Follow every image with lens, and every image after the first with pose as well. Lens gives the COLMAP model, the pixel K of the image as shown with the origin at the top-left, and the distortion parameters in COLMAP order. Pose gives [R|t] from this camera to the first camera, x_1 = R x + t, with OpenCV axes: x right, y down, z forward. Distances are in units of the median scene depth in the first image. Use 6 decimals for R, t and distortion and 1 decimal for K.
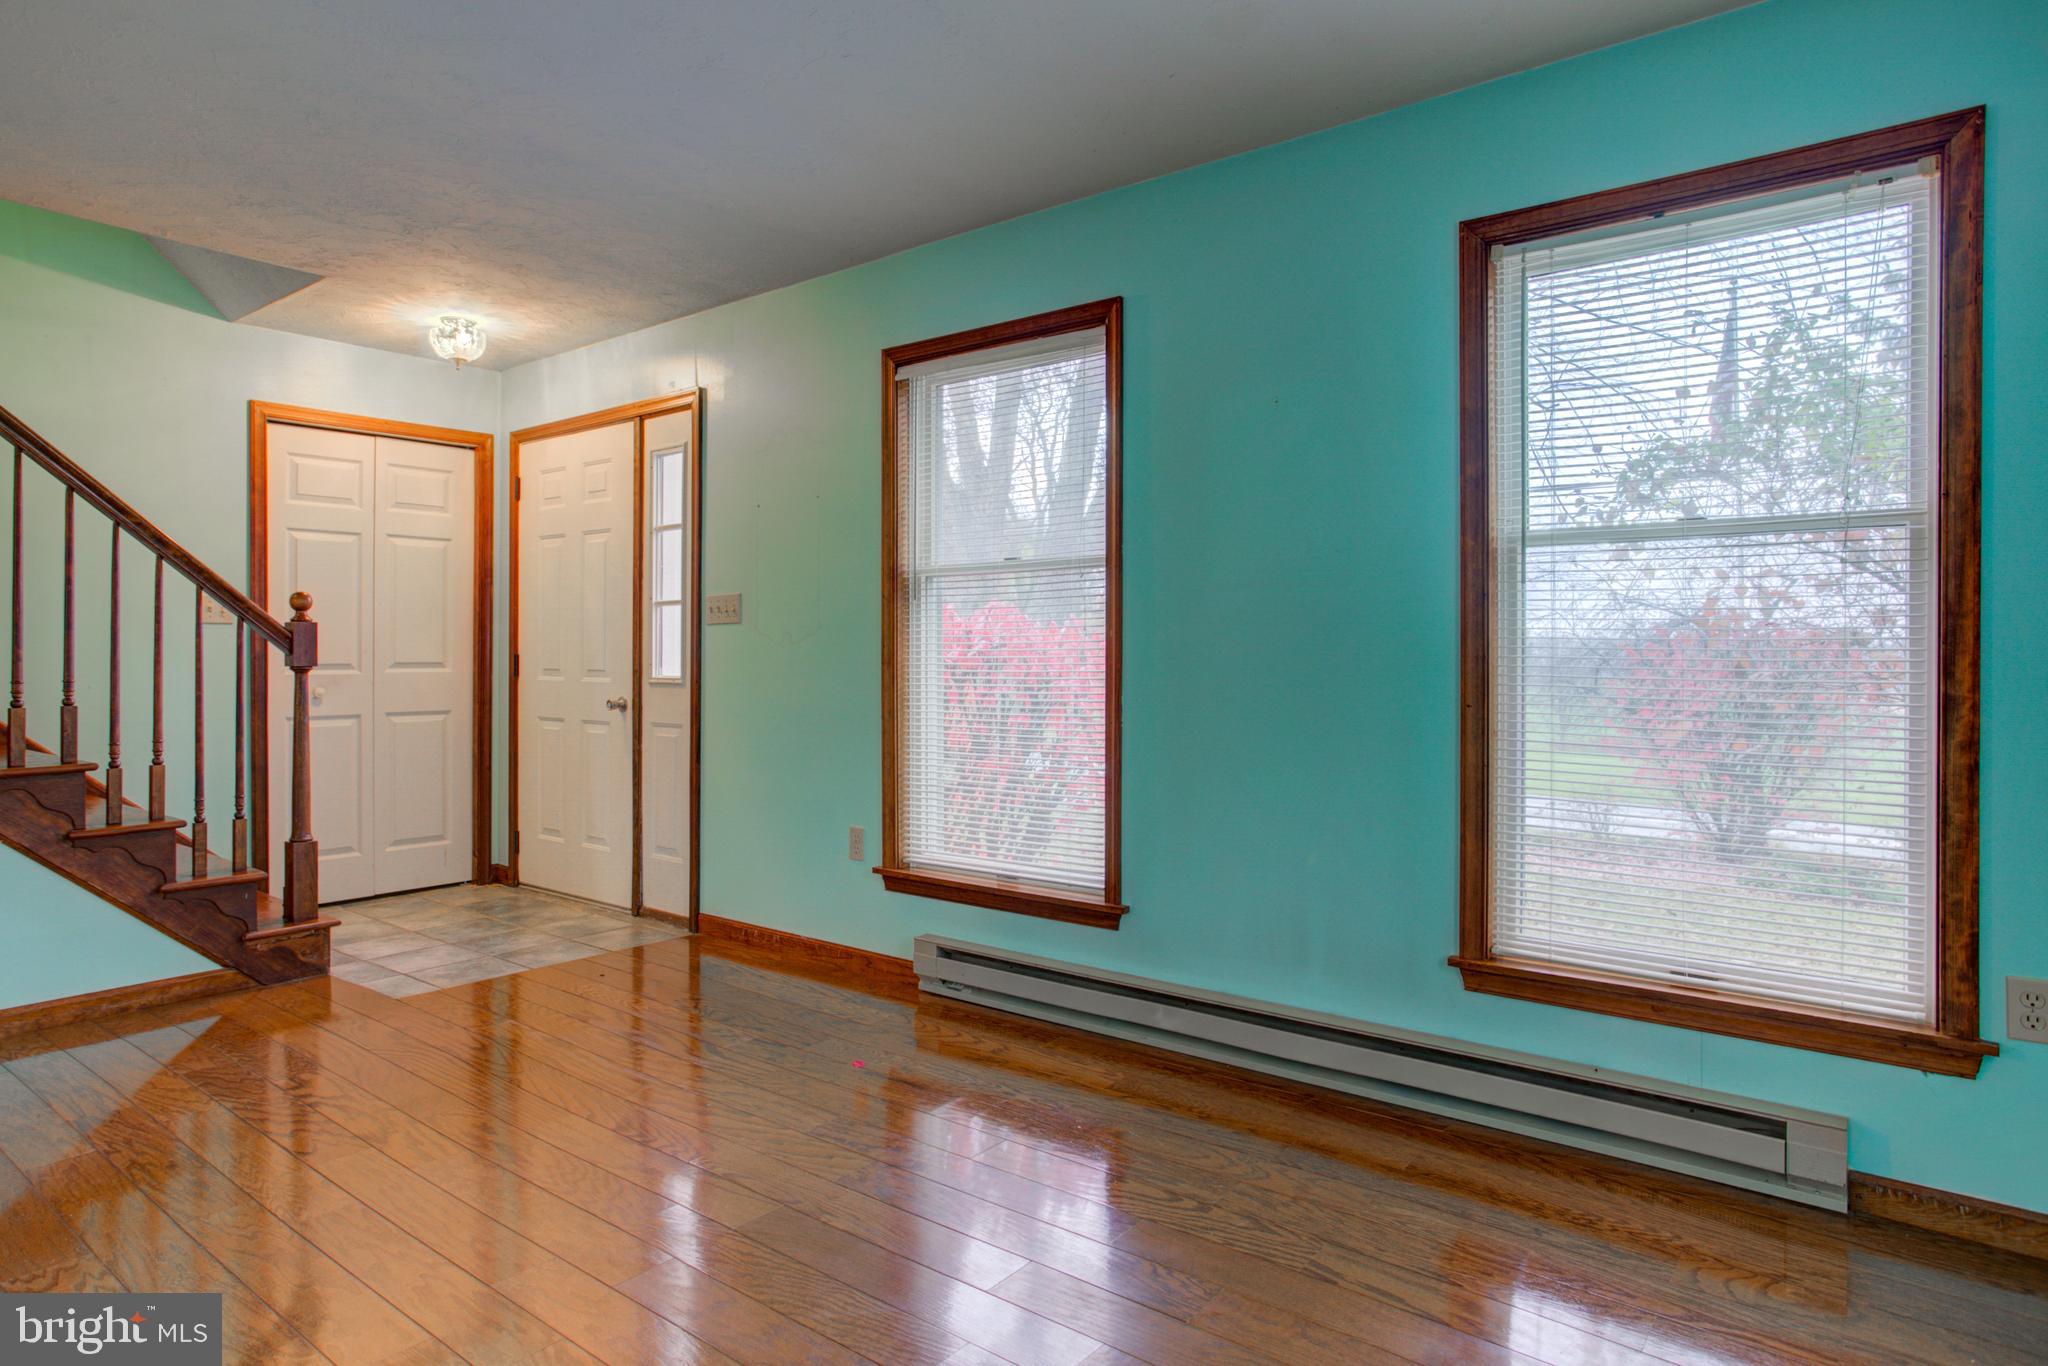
lens RADIAL K [[1178.4, 0, 1019.5], [0, 1178.4, 655.7], [0, 0, 1]] dist [-0.060612, 0.053399]
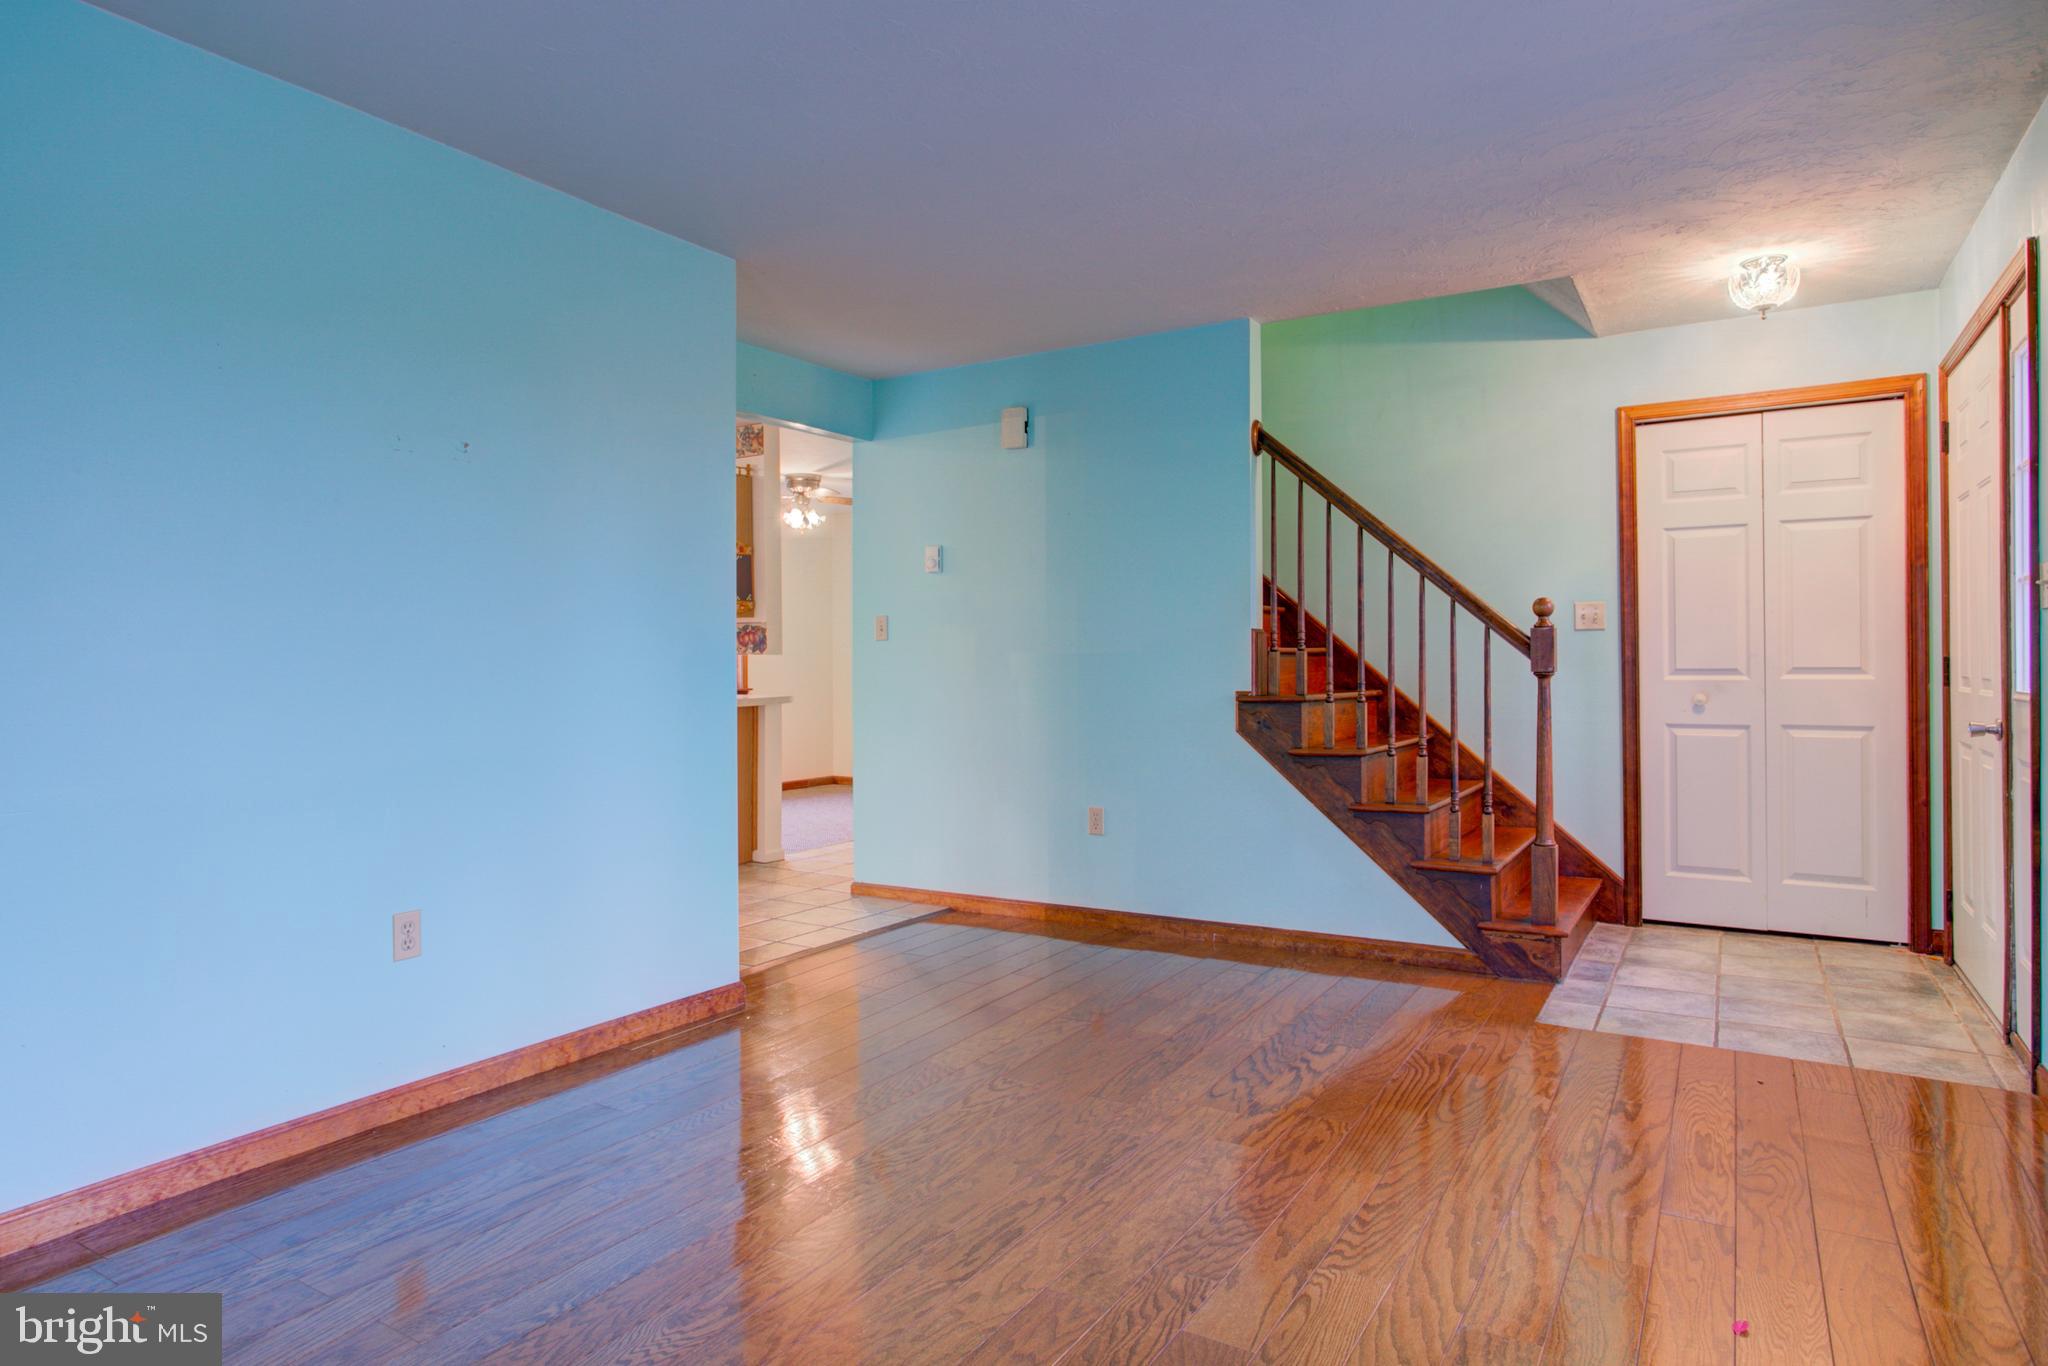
lens RADIAL K [[1178.4, 0, 1019.5], [0, 1178.4, 655.7], [0, 0, 1]] dist [-0.060612, 0.053399]
pose [[0.112331, -0.006277, -0.993651, 0.298537], [0.005542, 0.999968, -0.005690, -0.001343], [0.993655, -0.004868, 0.112362, 0.385851]]
